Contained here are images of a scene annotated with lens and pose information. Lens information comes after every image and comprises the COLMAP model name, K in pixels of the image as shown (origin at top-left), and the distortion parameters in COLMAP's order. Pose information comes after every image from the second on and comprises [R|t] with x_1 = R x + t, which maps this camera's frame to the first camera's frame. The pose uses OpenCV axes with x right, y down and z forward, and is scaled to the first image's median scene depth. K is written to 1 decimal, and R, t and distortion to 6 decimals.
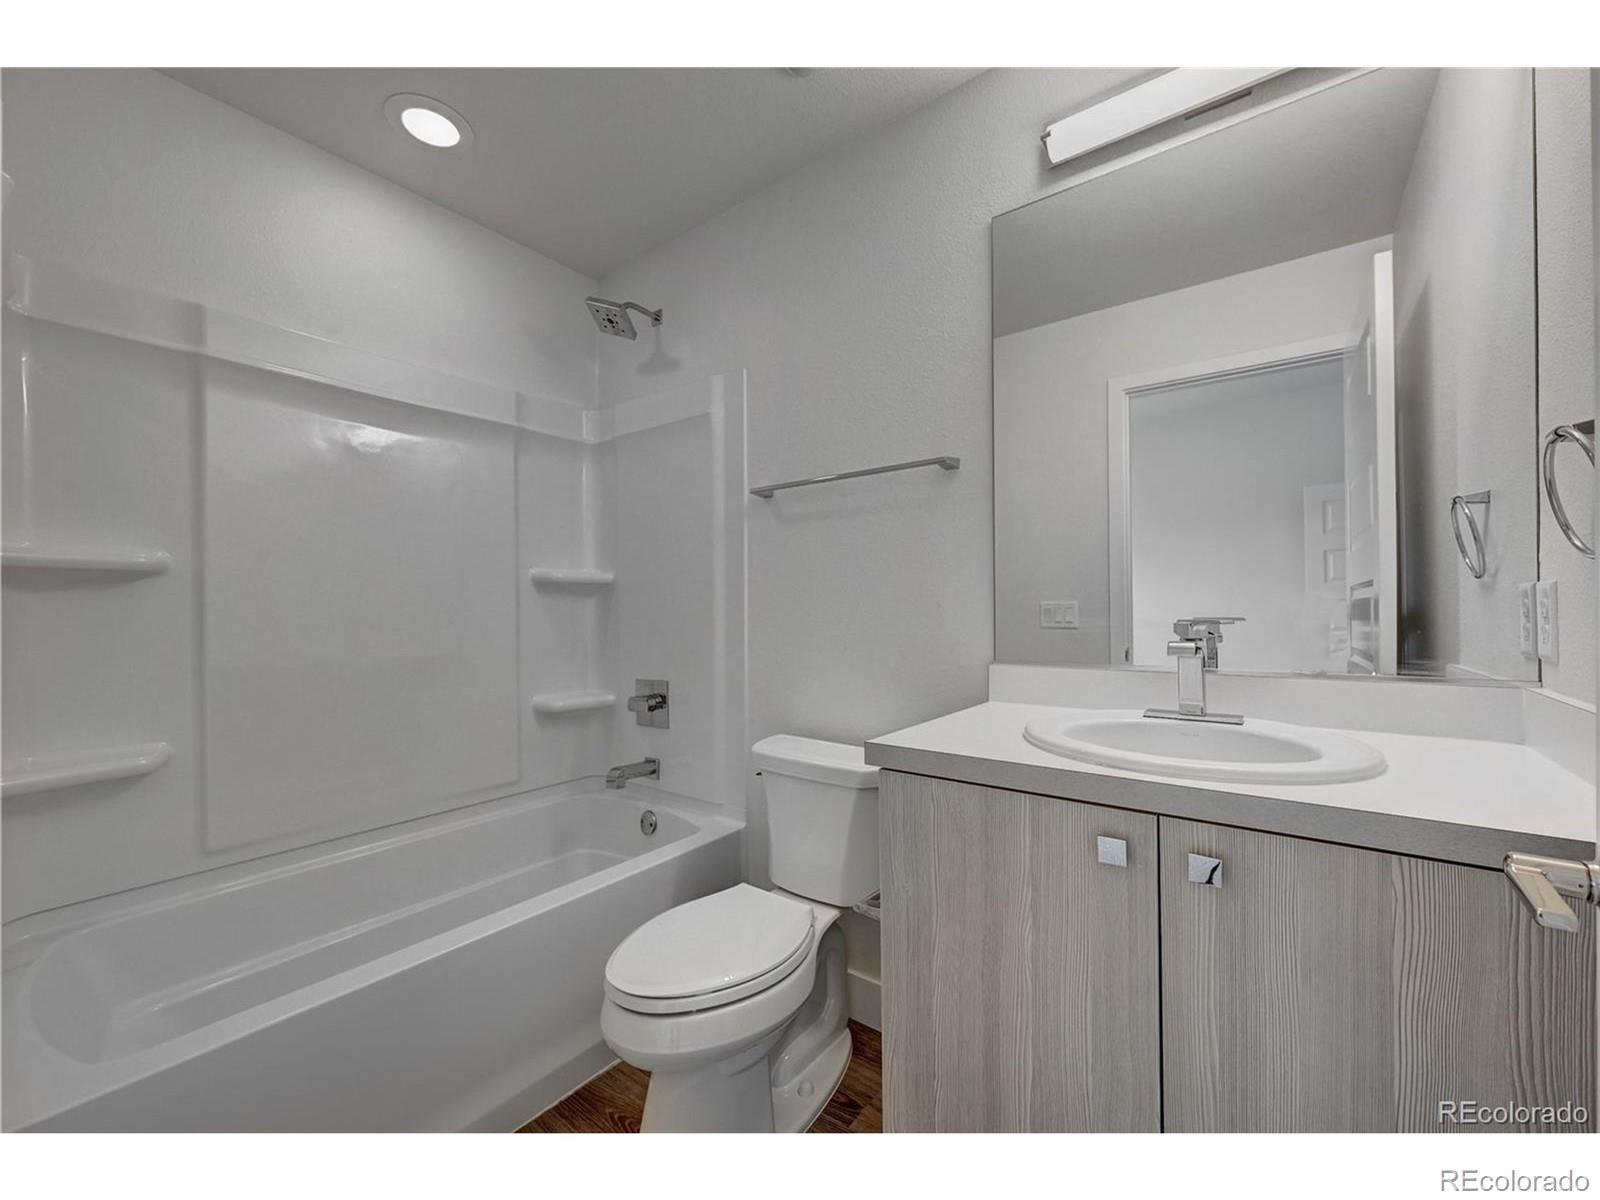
lens RADIAL K [[627.6, 0, 792.3], [0, 627.6, 605.2], [0, 0, 1]] dist [-0.002284, -0.000153]
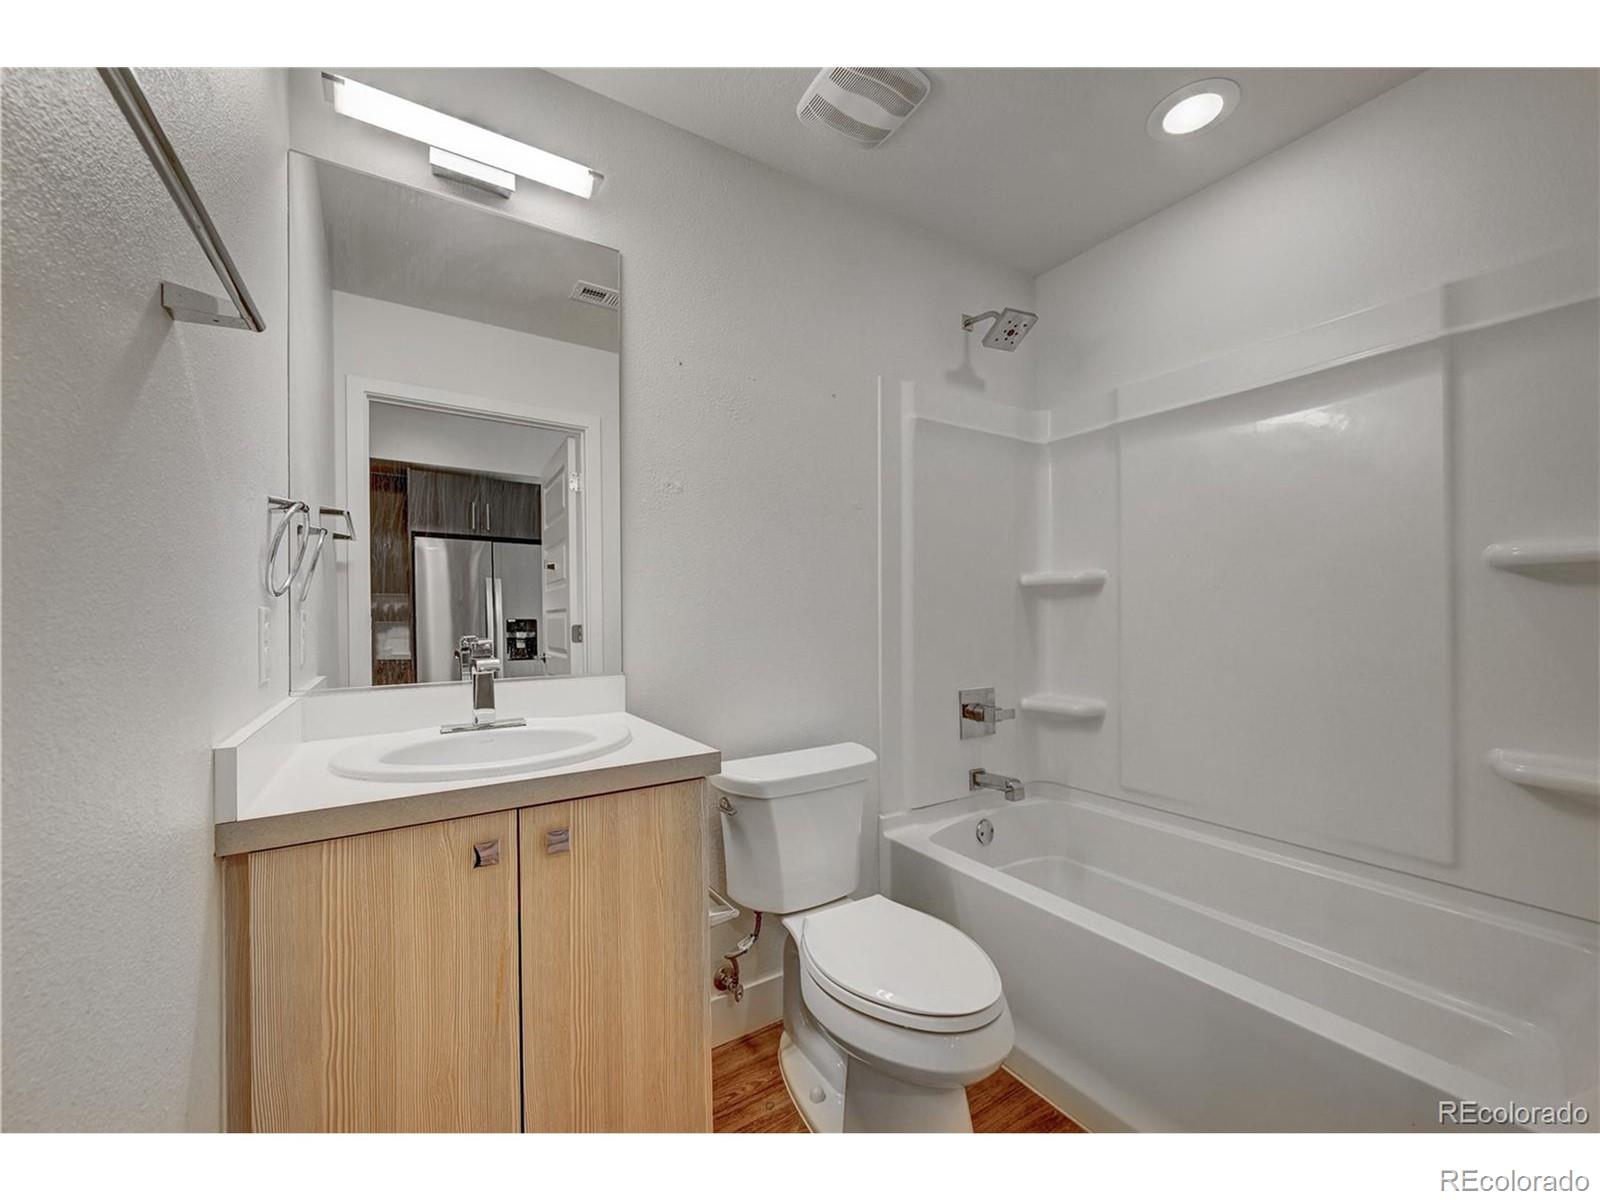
lens RADIAL K [[627.6, 0, 796.0], [0, 627.6, 607.3], [0, 0, 1]] dist [-0.002284, -0.000153]
pose [[-0.327853, 0.009613, -0.944680, 0.490814], [0.016008, 0.999861, 0.004619, -0.012048], [0.944593, -0.013608, -0.327962, 0.654888]]
